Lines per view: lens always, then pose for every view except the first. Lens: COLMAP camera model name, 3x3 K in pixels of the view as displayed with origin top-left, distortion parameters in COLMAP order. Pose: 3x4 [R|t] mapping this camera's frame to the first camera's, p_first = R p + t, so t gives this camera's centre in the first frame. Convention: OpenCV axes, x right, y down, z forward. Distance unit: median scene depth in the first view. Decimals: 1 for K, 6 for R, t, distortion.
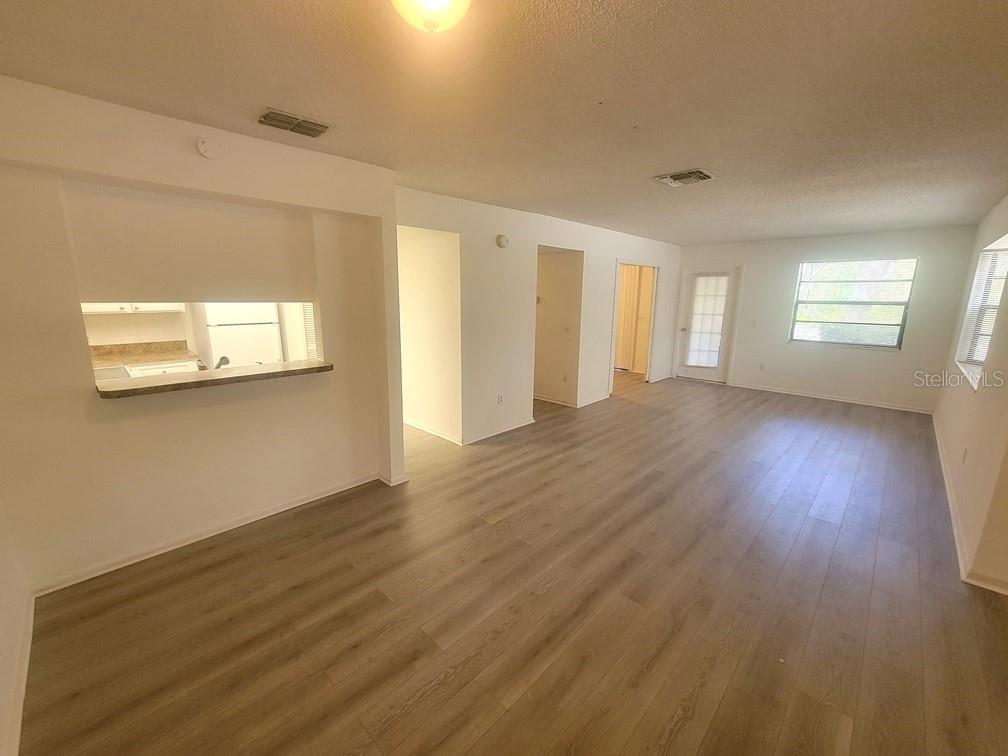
lens RADIAL K [[410.4, 0, 501.2], [0, 410.4, 377.3], [0, 0, 1]] dist [0.000442, -0.002598]
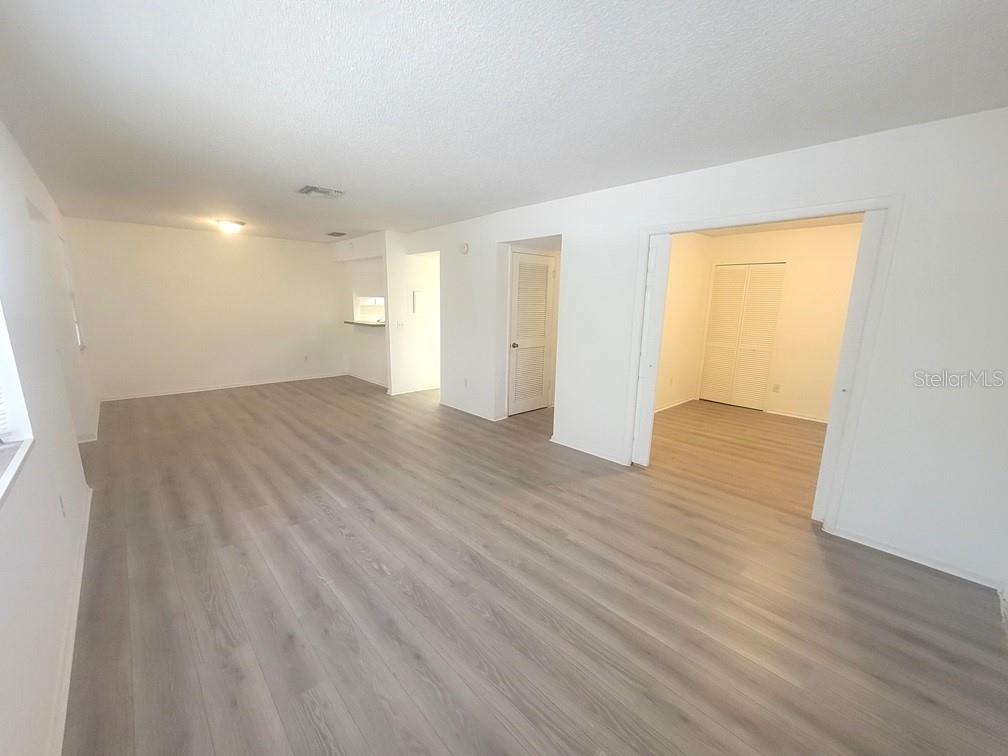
lens RADIAL K [[410.4, 0, 507.9], [0, 410.4, 389.8], [0, 0, 1]] dist [0.000442, -0.002598]
pose [[-0.040042, 0.209685, -0.976949, 1.014491], [-0.213814, 0.953288, 0.213370, -0.180435], [0.976053, 0.217429, 0.006662, 0.984131]]
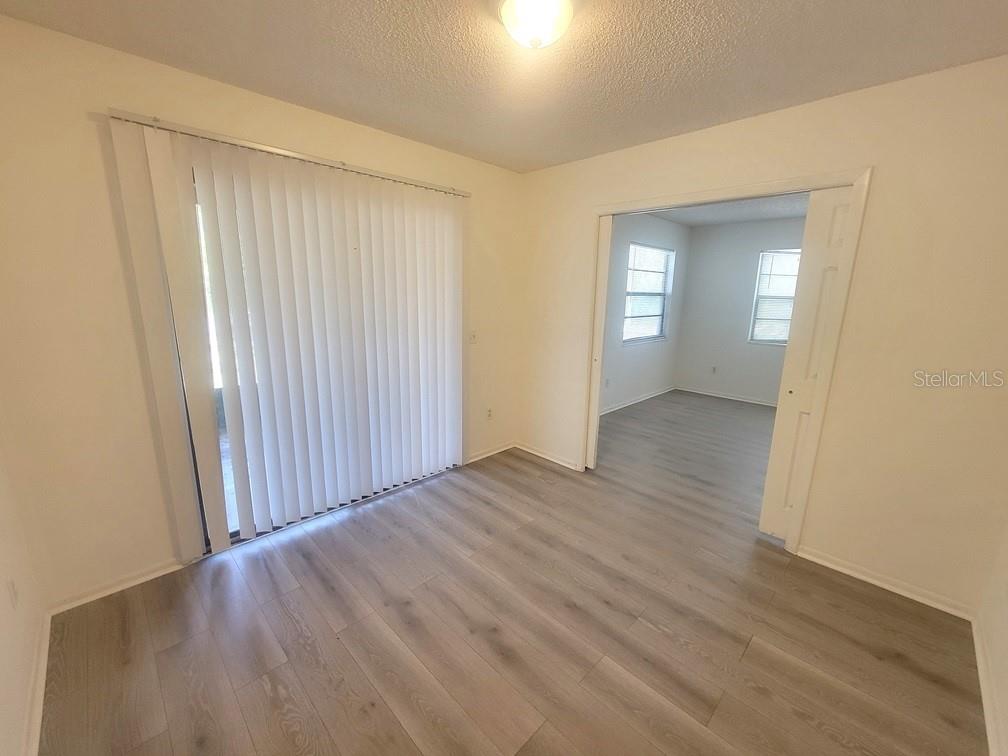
lens RADIAL K [[410.4, 0, 503.6], [0, 410.4, 371.4], [0, 0, 1]] dist [0.000442, -0.002598]
pose [[0.011257, -0.198898, 0.979956, -0.107079], [0.183840, 0.963724, 0.193491, -0.289990], [-0.982892, 0.177977, 0.047414, 1.496334]]
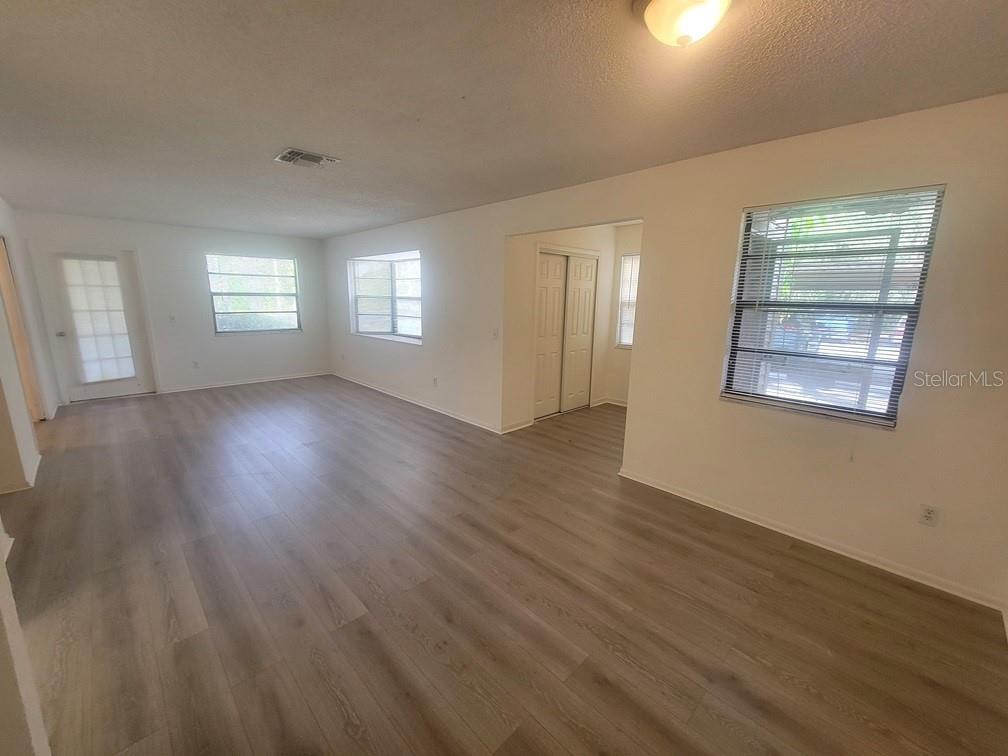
lens RADIAL K [[410.4, 0, 500.5], [0, 410.4, 379.9], [0, 0, 1]] dist [0.000442, -0.002598]
pose [[0.032364, -0.205634, 0.978094, -0.328134], [0.181207, 0.963596, 0.196590, -0.064237], [-0.982912, 0.170876, 0.068448, 0.351341]]
